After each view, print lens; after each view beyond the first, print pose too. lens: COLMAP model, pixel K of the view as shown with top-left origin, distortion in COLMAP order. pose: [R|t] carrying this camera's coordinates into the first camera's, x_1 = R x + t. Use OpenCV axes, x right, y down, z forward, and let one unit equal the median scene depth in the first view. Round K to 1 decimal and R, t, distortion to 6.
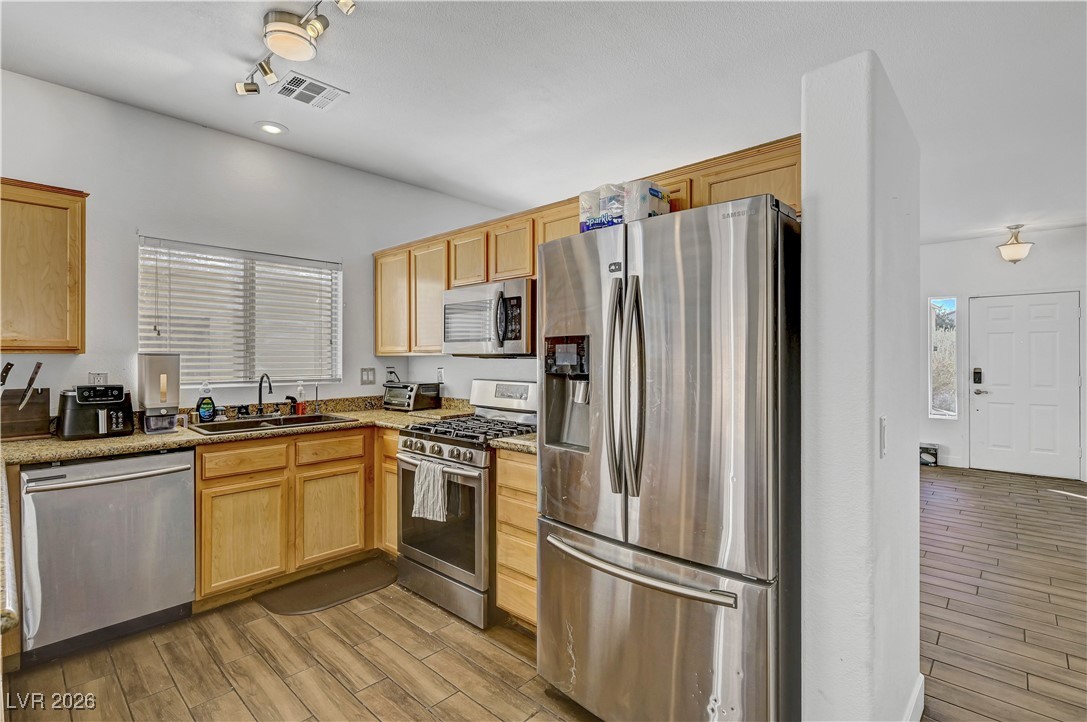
lens RADIAL K [[519.8, 0, 544.6], [0, 519.8, 354.7], [0, 0, 1]] dist [-0.003241, 0.002439]
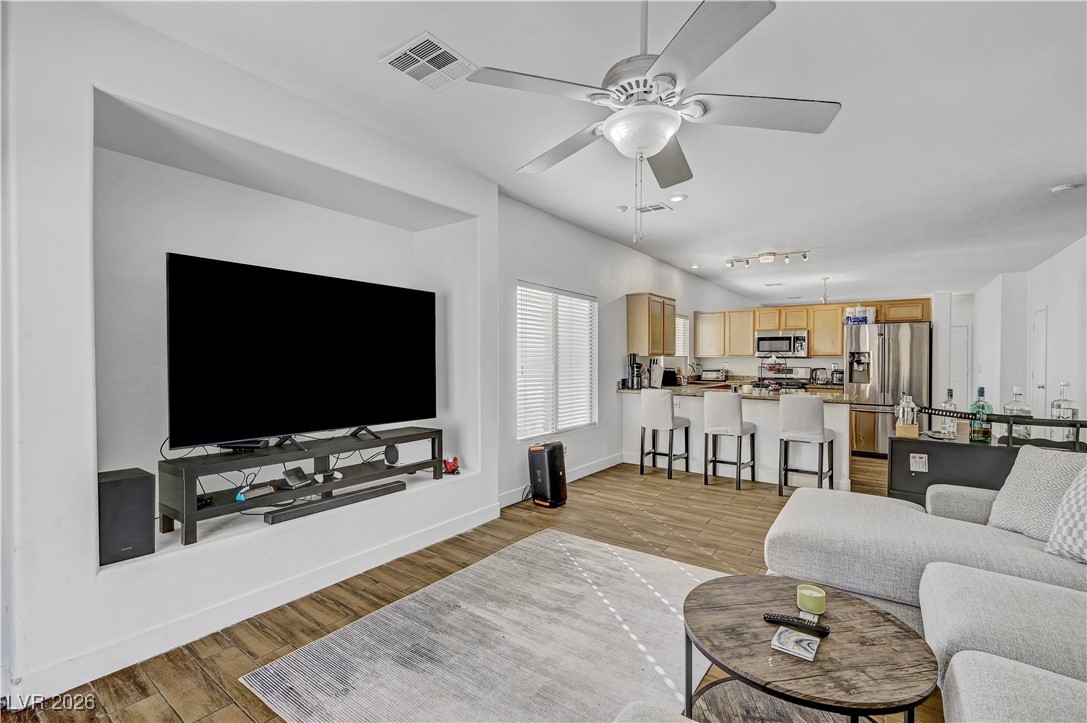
lens RADIAL K [[480.6, 0, 552.7], [0, 480.6, 362.4], [0, 0, 1]] dist [0.001827, 0.000485]
pose [[0.992335, 0.001245, 0.123569, -1.570711], [-0.002616, 0.999937, 0.010932, 0.004019], [-0.123548, -0.011171, 0.992276, -1.293114]]
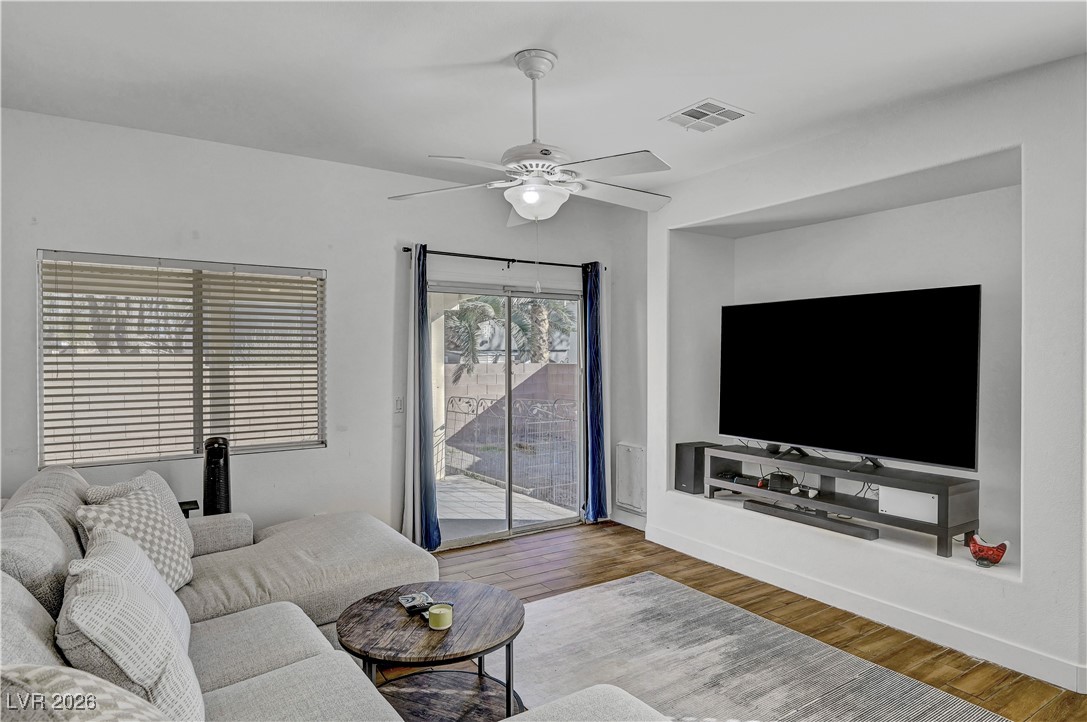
lens RADIAL K [[623.7, 0, 554.3], [0, 623.7, 356.9], [0, 0, 1]] dist [0.001574, 0.001050]
pose [[-0.228253, 0.003495, -0.973596, -0.541371], [0.006910, 0.999974, 0.001970, -0.040606], [0.973577, -0.006278, -0.228271, -0.510682]]
